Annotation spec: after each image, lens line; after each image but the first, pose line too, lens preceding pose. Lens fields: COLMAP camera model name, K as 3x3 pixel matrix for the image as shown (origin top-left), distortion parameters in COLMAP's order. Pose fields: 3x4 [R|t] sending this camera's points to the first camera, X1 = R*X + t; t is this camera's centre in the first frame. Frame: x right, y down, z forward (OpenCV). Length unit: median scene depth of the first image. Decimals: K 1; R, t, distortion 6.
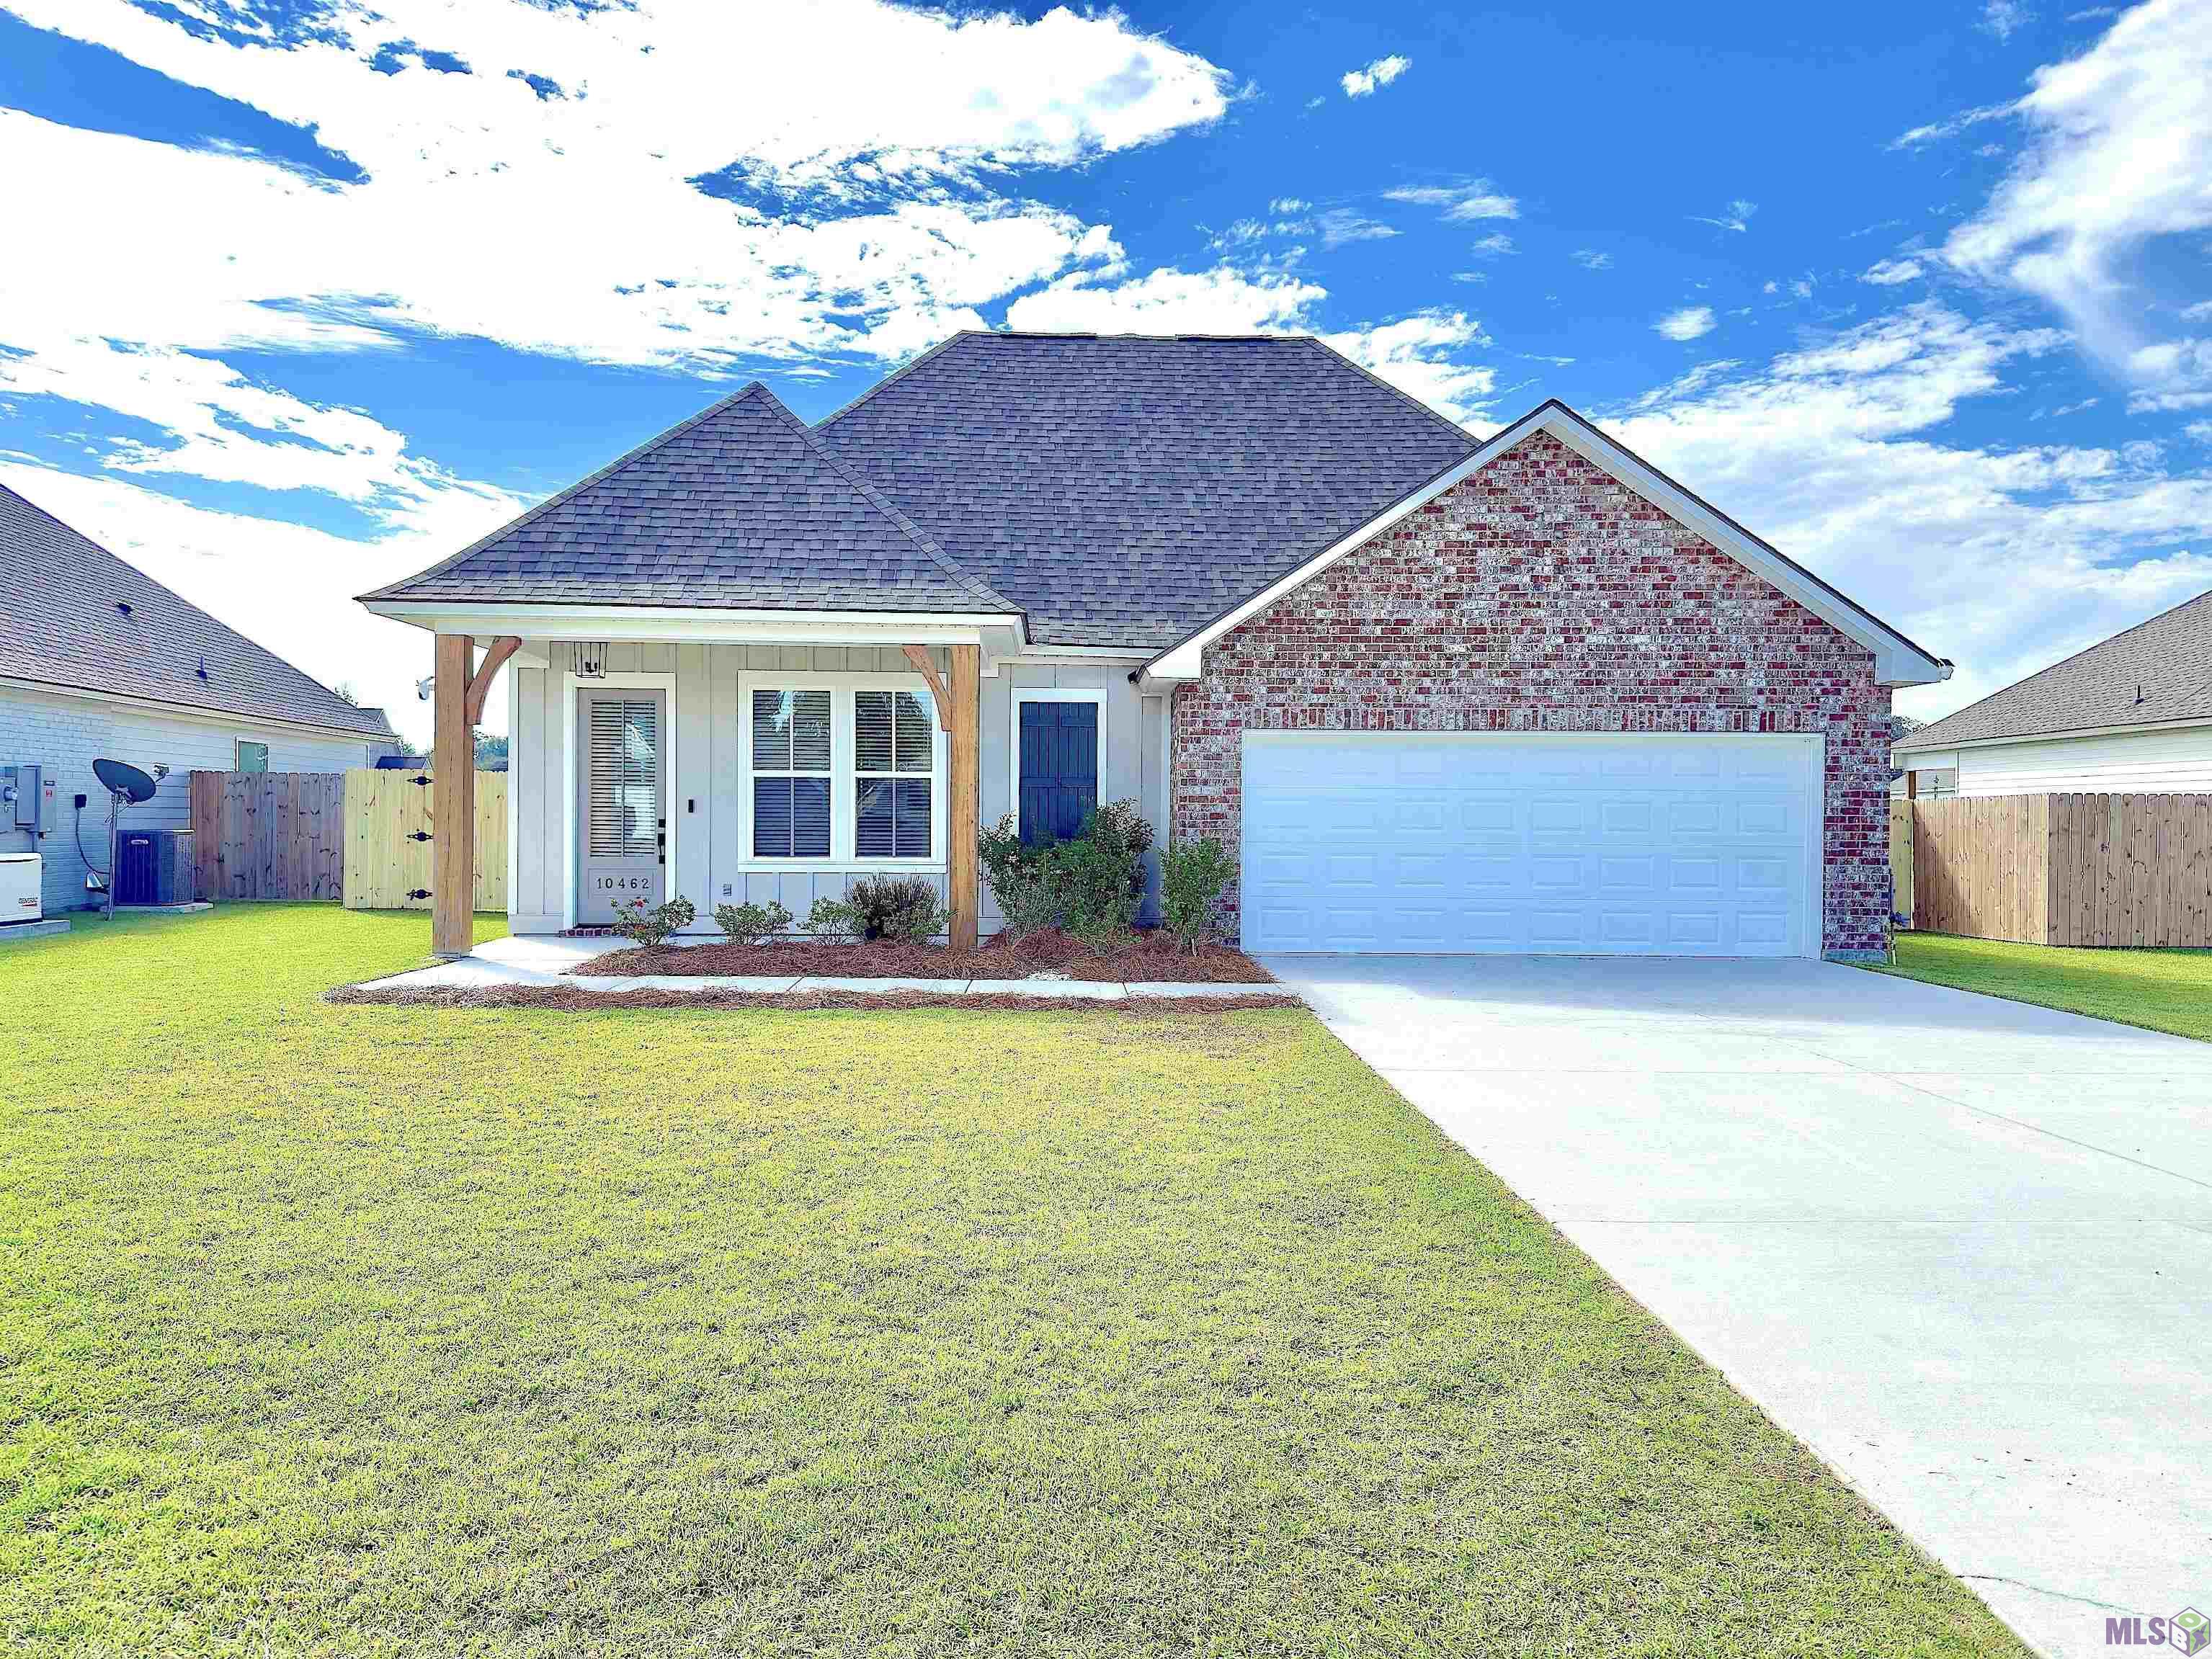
lens RADIAL K [[1544.0, 0, 1106.0], [0, 1544.0, 829.5], [0, 0, 1]] dist [0.230713, -0.432018]
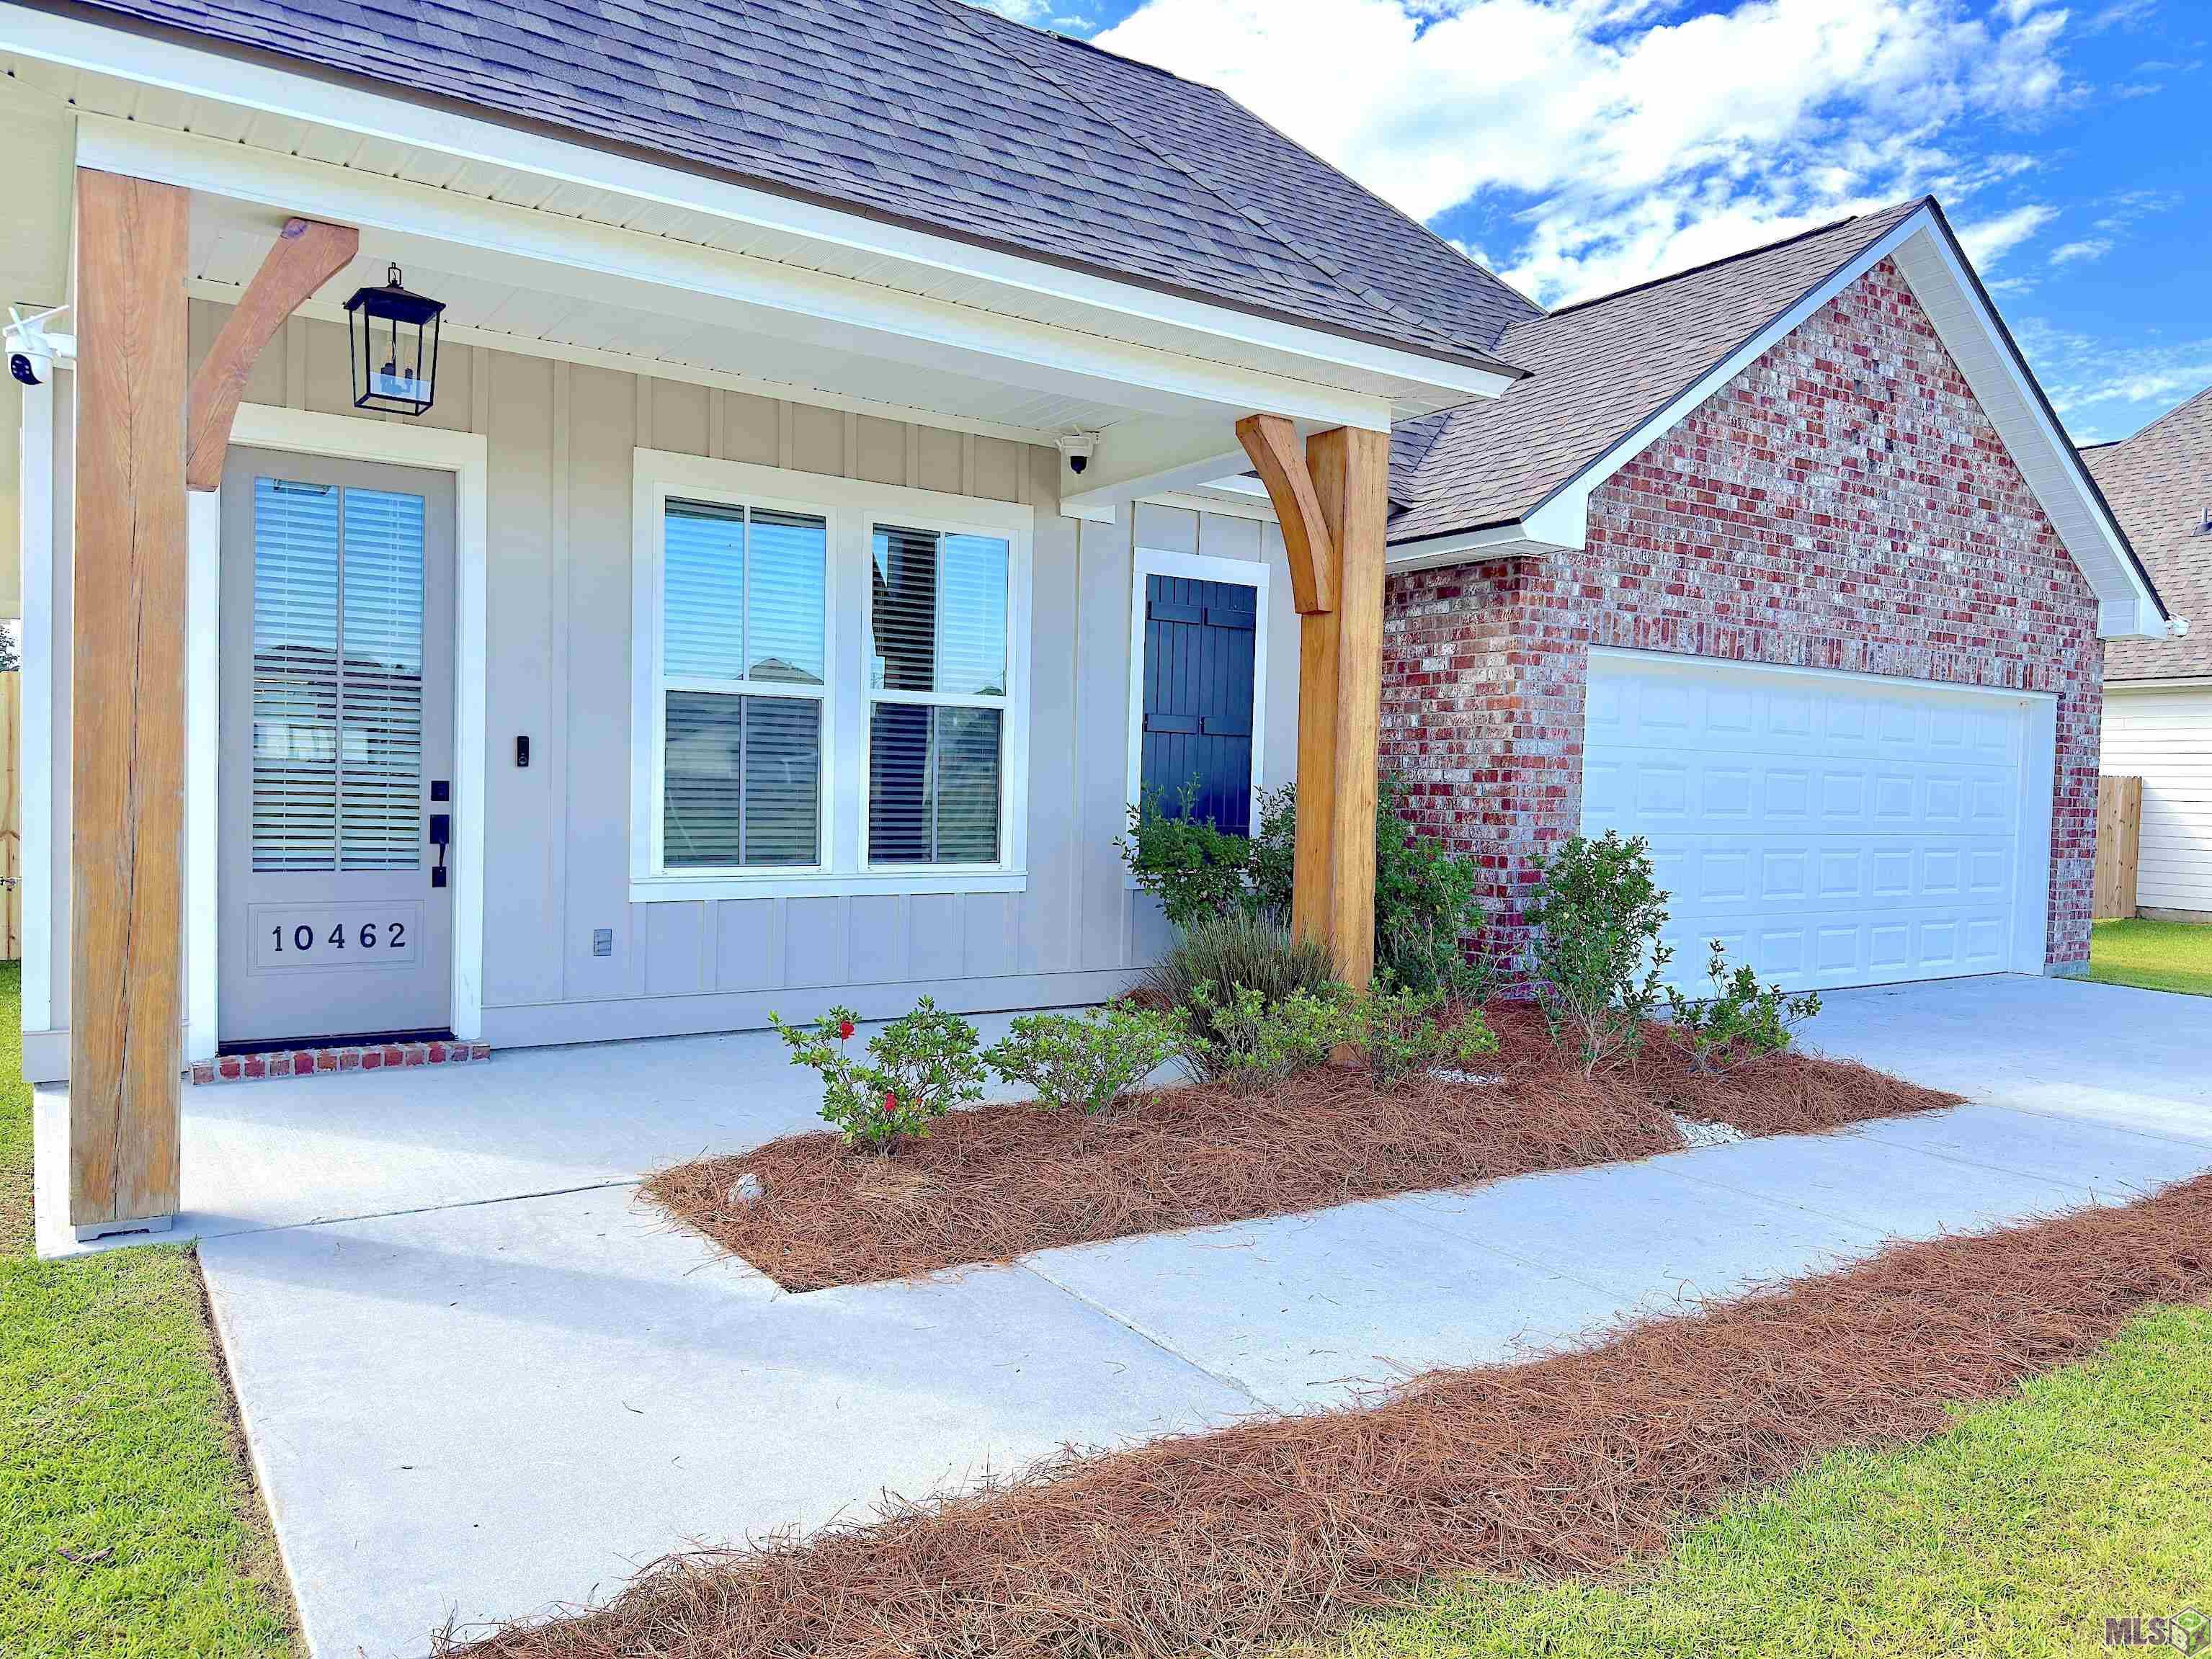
lens RADIAL K [[1558.5, 0, 1106.0], [0, 1558.5, 829.5], [0, 0, 1]] dist [0.082603, -0.101933]
pose [[0.840785, -0.003666, 0.541357, -0.390172], [-0.012992, 0.999552, 0.026946, -0.007904], [-0.541213, -0.029689, 0.840361, 0.589016]]
